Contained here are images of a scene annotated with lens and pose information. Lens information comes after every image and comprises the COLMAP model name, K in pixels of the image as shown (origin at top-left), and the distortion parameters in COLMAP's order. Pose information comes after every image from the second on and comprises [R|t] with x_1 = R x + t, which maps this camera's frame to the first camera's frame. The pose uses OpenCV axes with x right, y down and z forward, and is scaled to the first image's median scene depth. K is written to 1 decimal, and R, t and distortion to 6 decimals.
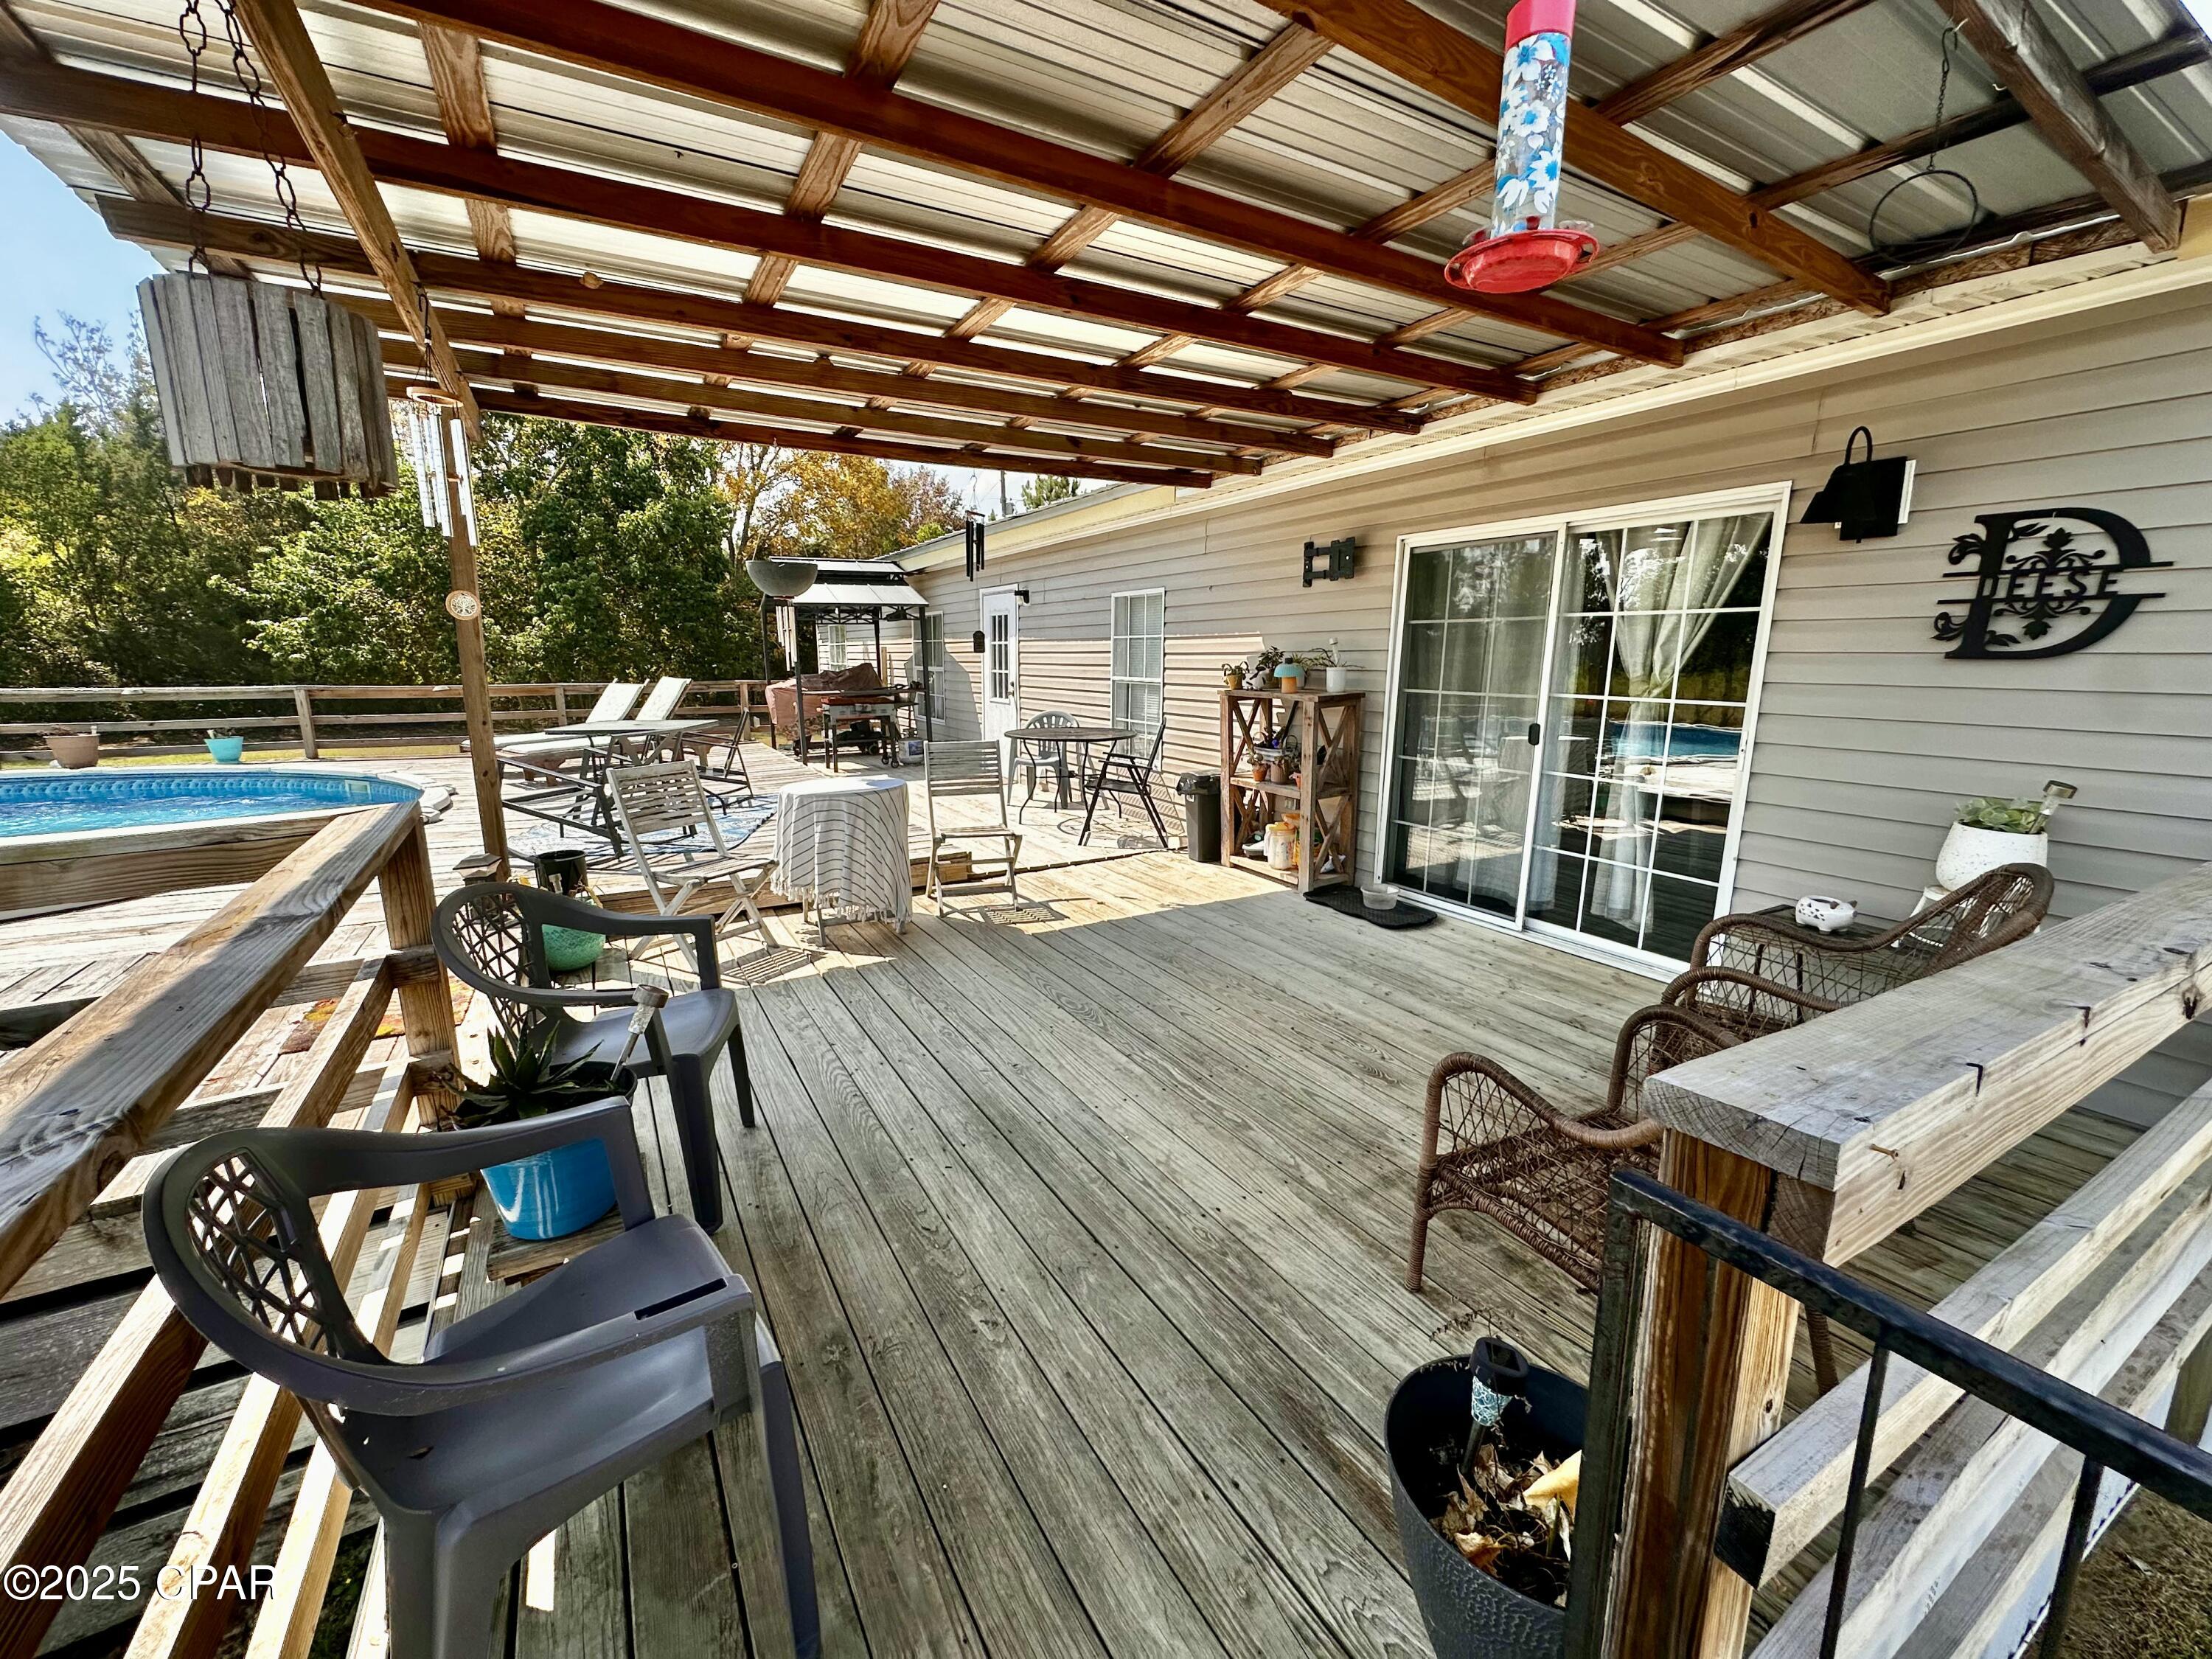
lens RADIAL K [[881.4, 0, 1103.7], [0, 881.4, 827.4], [0, 0, 1]] dist [-0.003535, 0.000591]
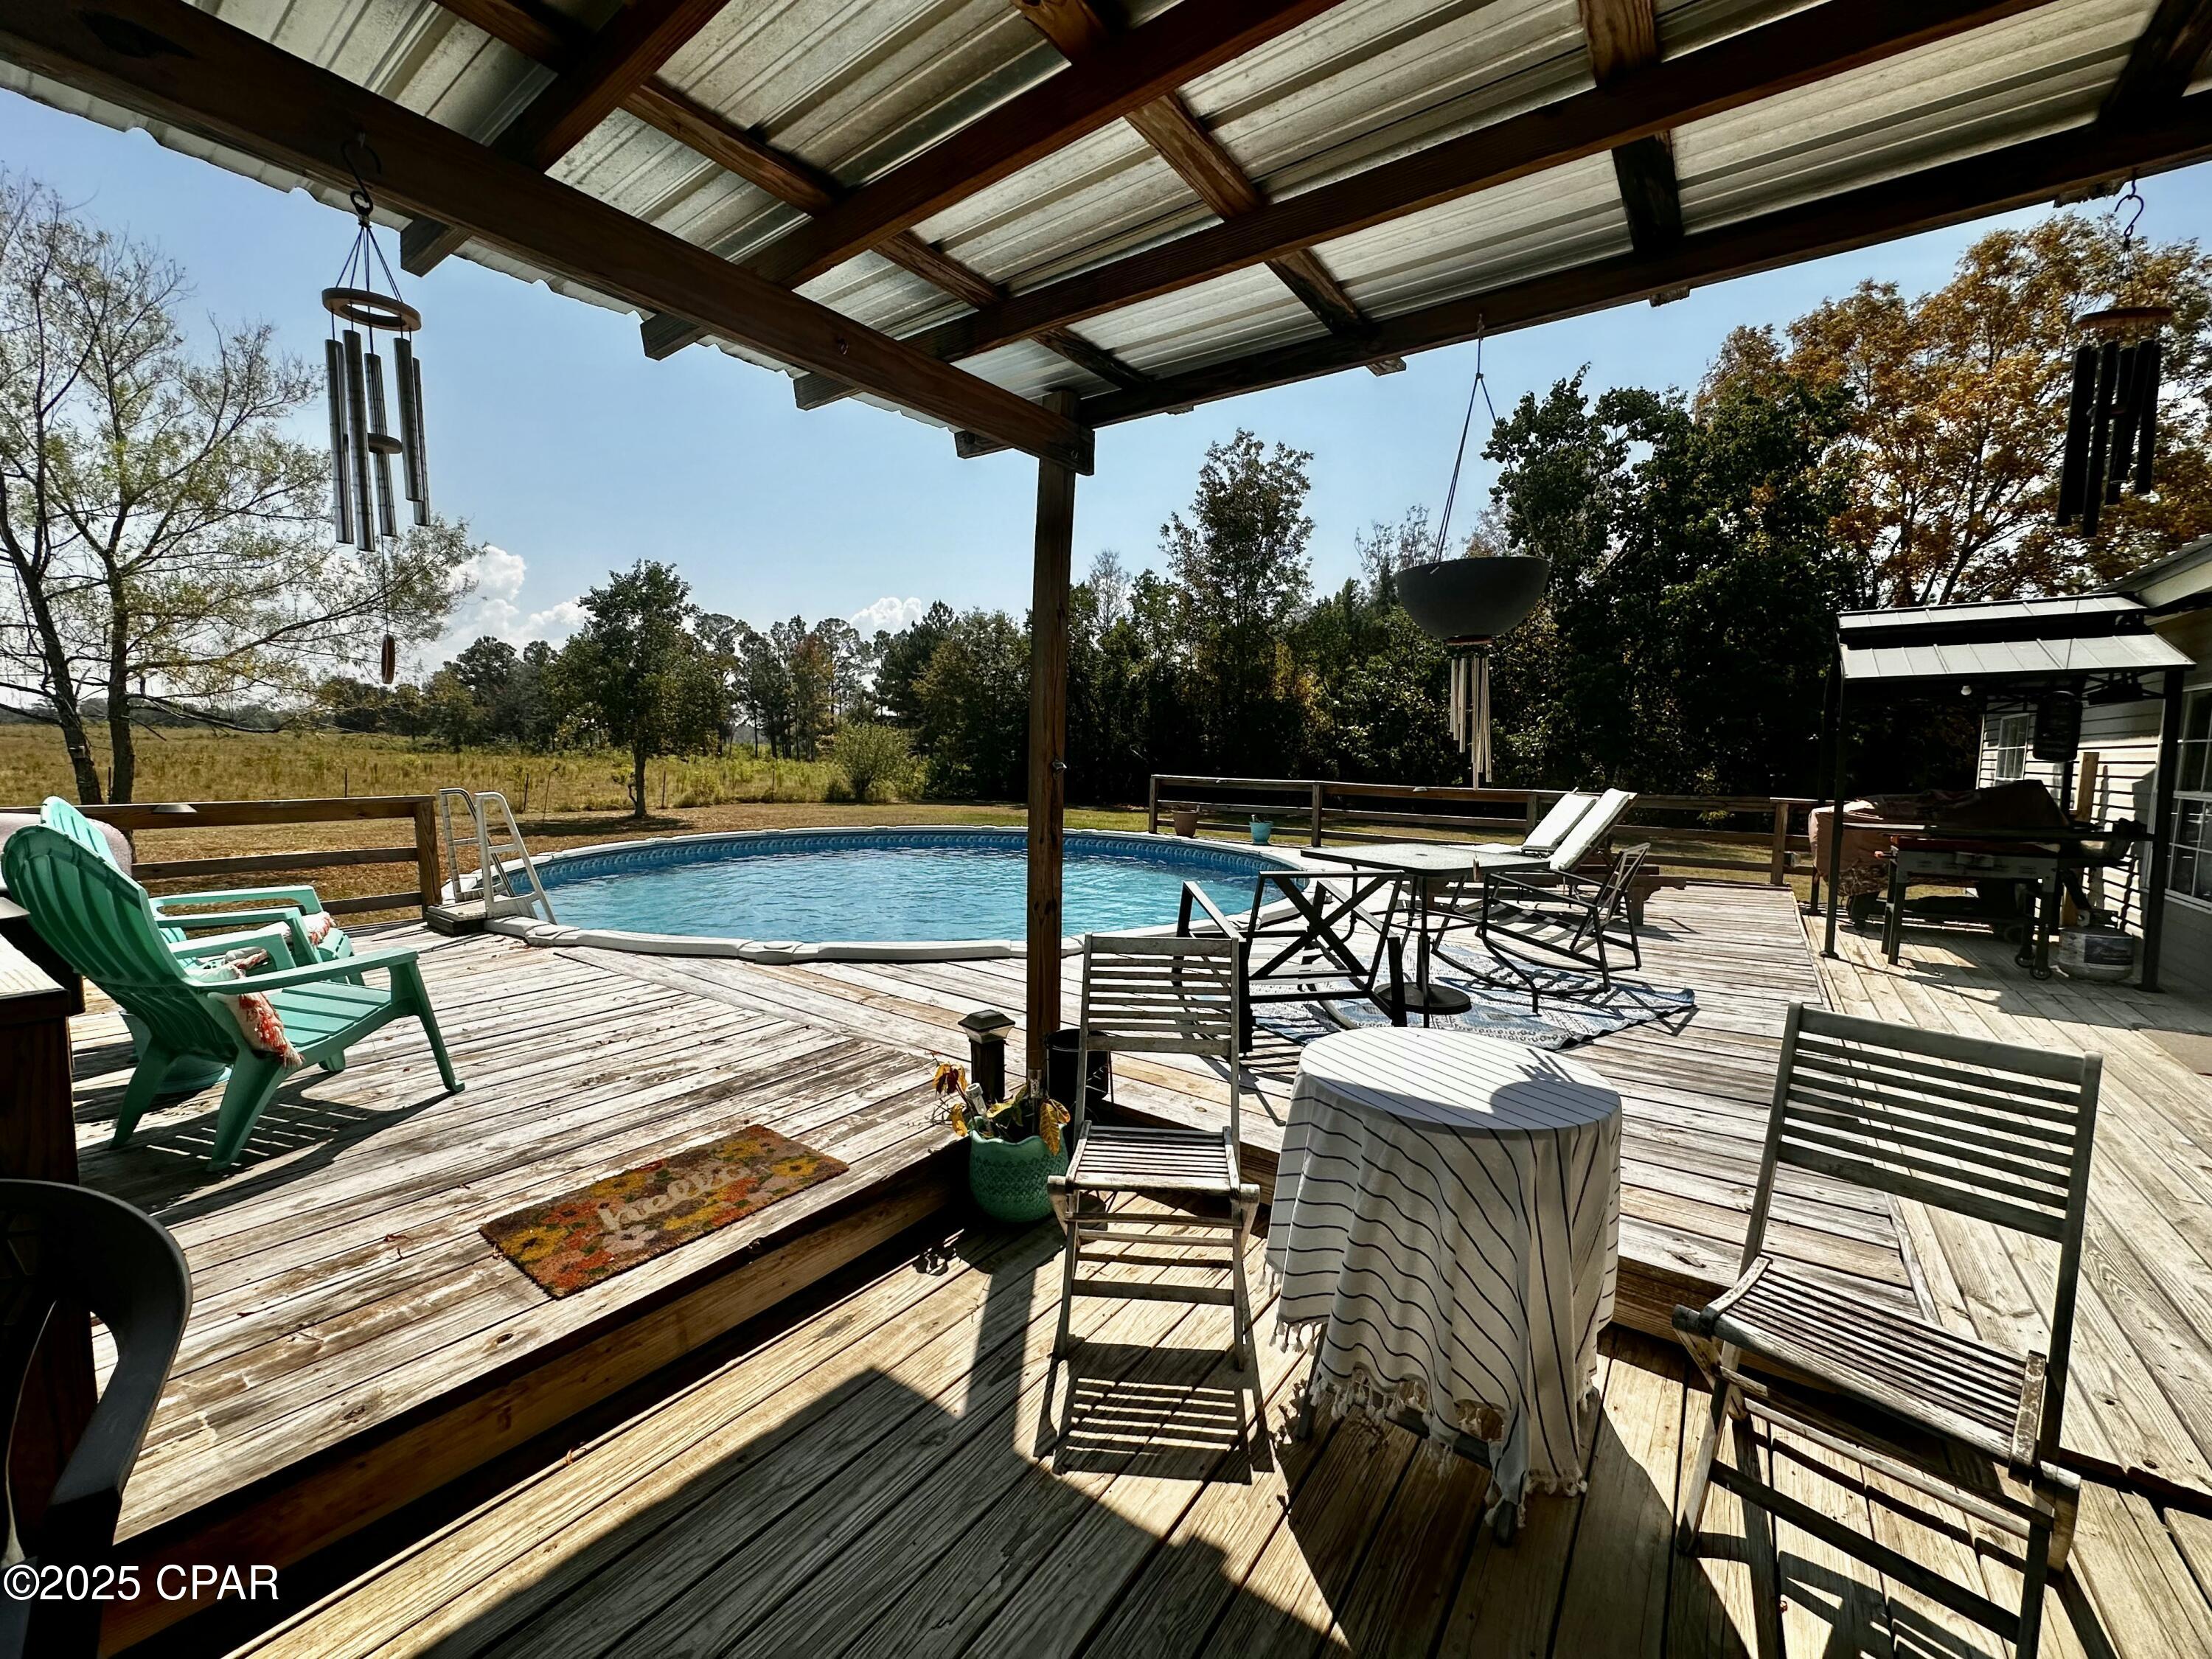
lens RADIAL K [[881.4, 0, 1103.7], [0, 881.4, 827.4], [0, 0, 1]] dist [-0.003535, 0.000591]
pose [[0.406089, 0.086086, -0.909770, 0.001751], [-0.190146, 0.981723, 0.008020, -0.052374], [0.893832, 0.169732, 0.415036, 0.261658]]
